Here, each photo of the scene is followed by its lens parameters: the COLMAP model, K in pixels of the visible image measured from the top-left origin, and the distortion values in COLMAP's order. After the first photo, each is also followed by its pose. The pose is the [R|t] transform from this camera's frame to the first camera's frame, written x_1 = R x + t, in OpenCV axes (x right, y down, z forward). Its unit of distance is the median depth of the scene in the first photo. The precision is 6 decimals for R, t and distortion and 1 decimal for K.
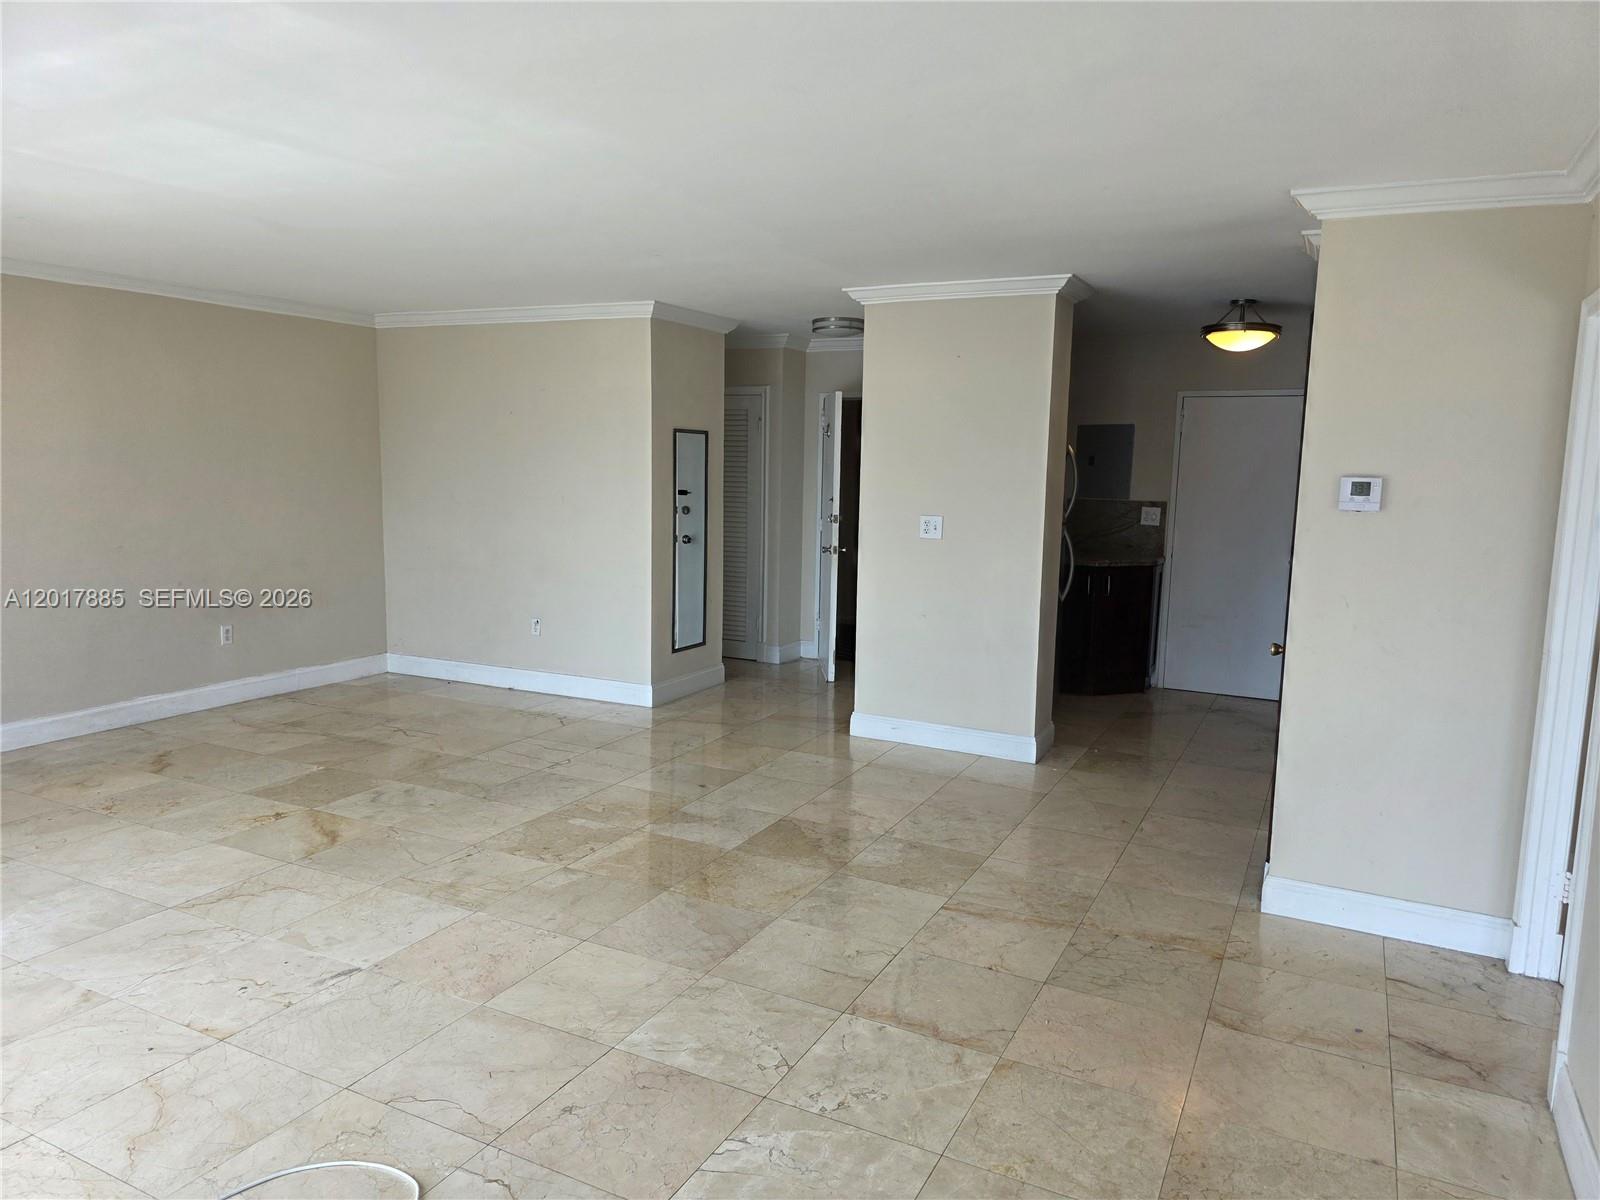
lens RADIAL K [[1074.5, 0, 811.0], [0, 1074.5, 597.7], [0, 0, 1]] dist [0.072432, -0.070360]
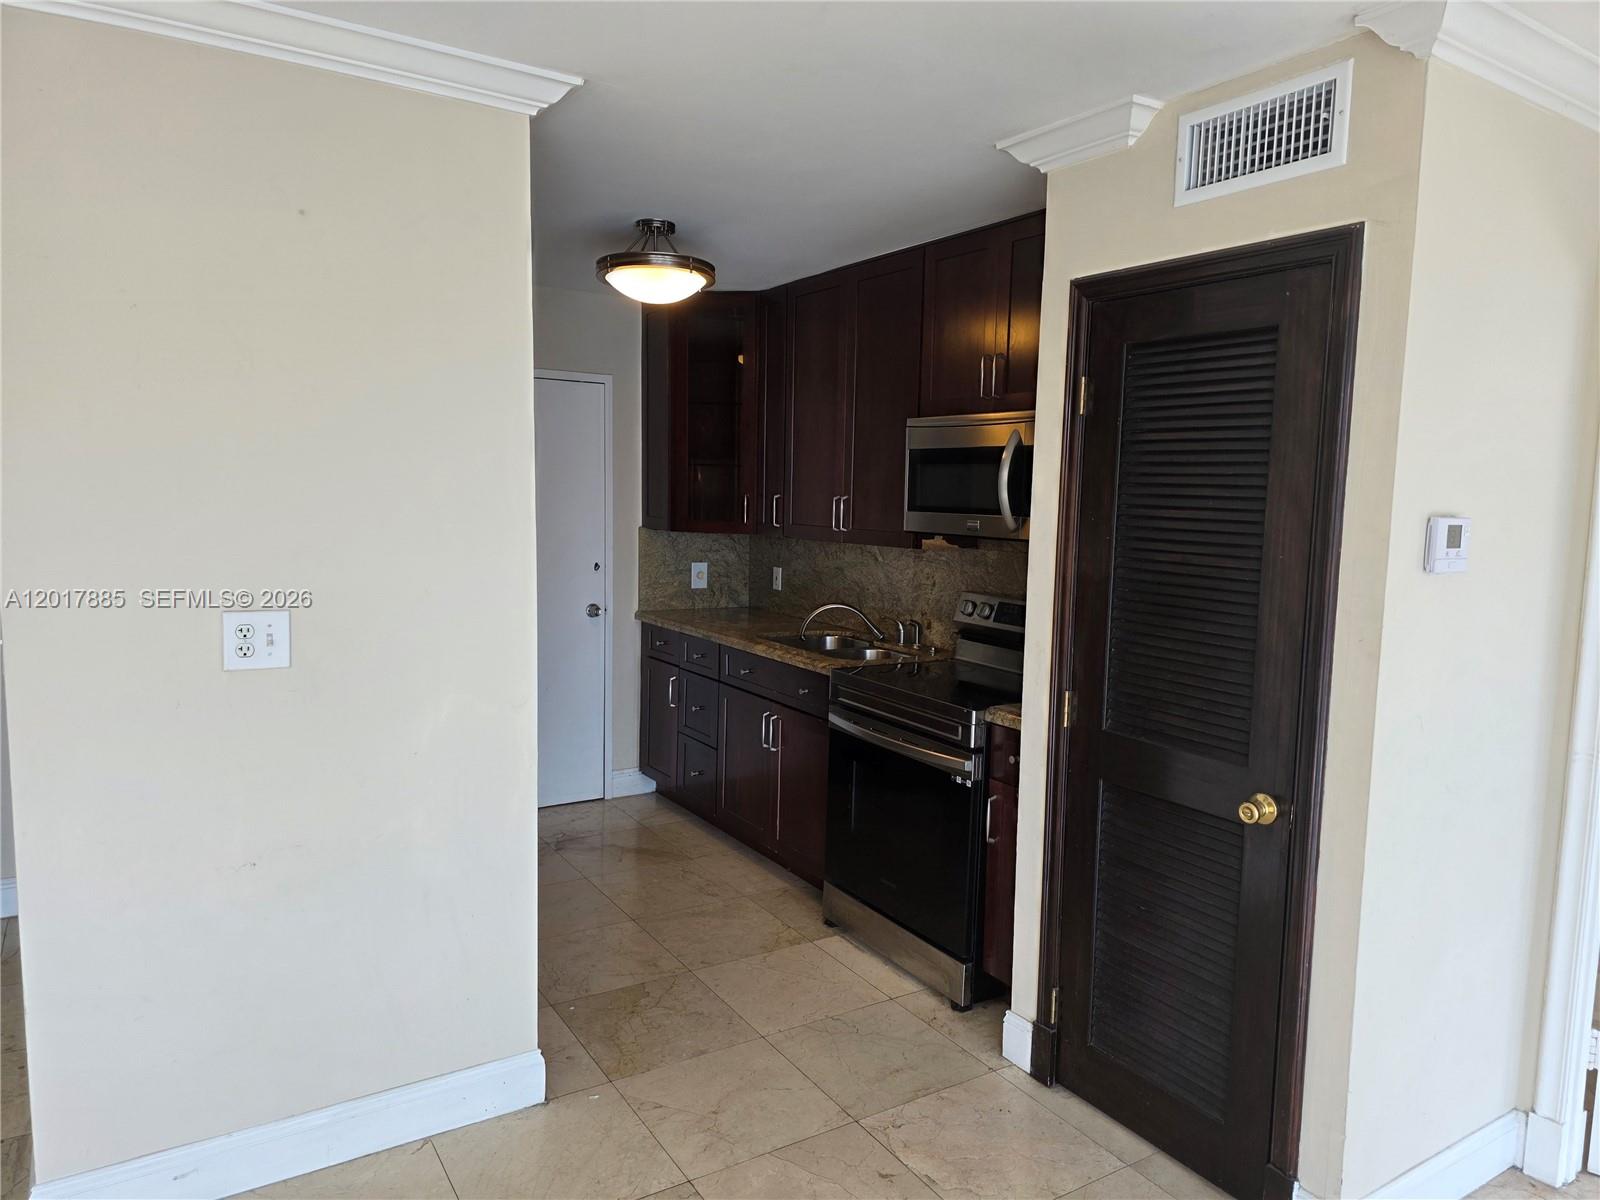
lens RADIAL K [[1074.5, 0, 808.6], [0, 1074.5, 594.4], [0, 0, 1]] dist [0.072432, -0.070360]
pose [[0.513614, -0.097699, 0.852441, -0.158431], [0.095612, 0.993826, 0.056295, -0.110785], [-0.852677, 0.052590, 0.519784, 0.806607]]
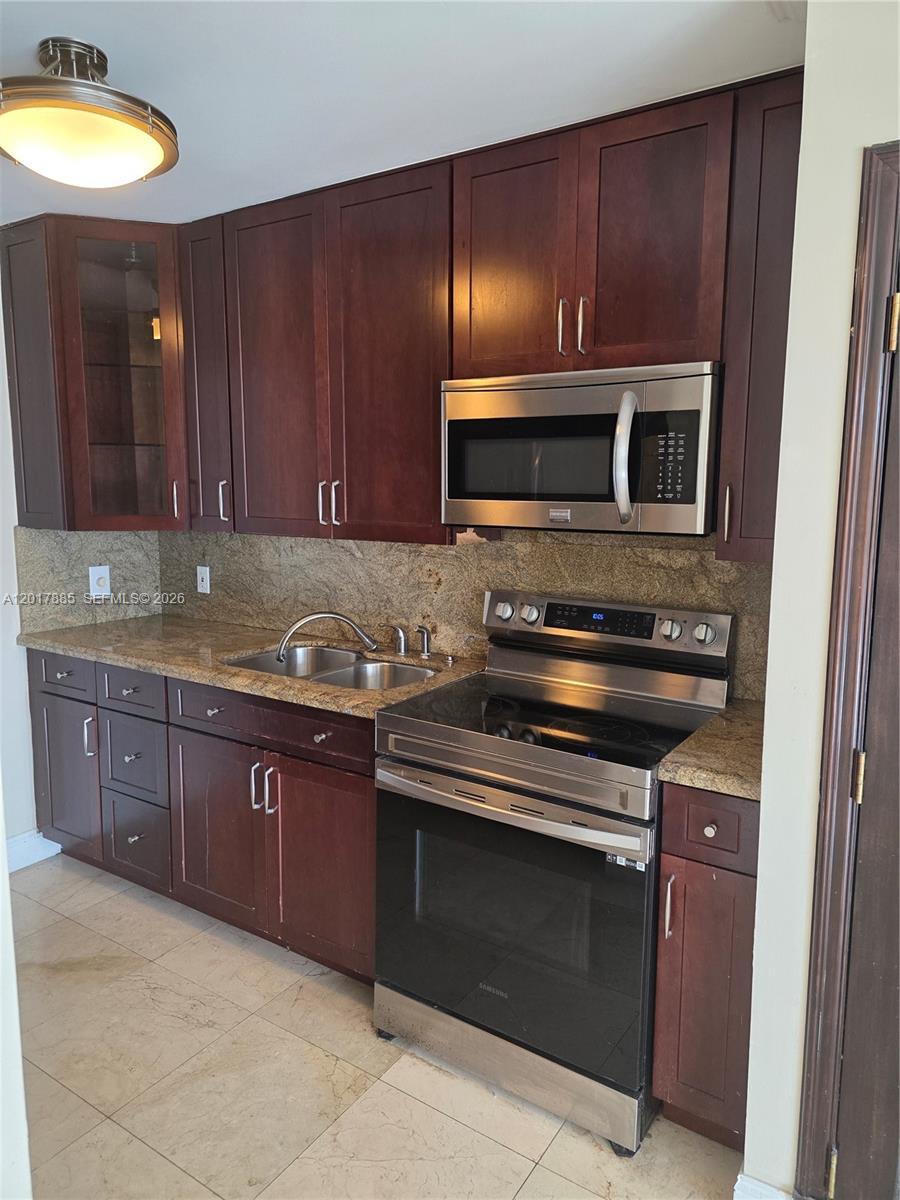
lens RADIAL K [[805.9, 0, 470.5], [0, 805.9, 584.4], [0, 0, 1]] dist [0.072432, -0.070360]
pose [[0.106328, -0.152276, 0.982602, 0.120028], [0.120002, 0.982946, 0.139344, -0.138505], [-0.987063, 0.103098, 0.122788, 1.122419]]
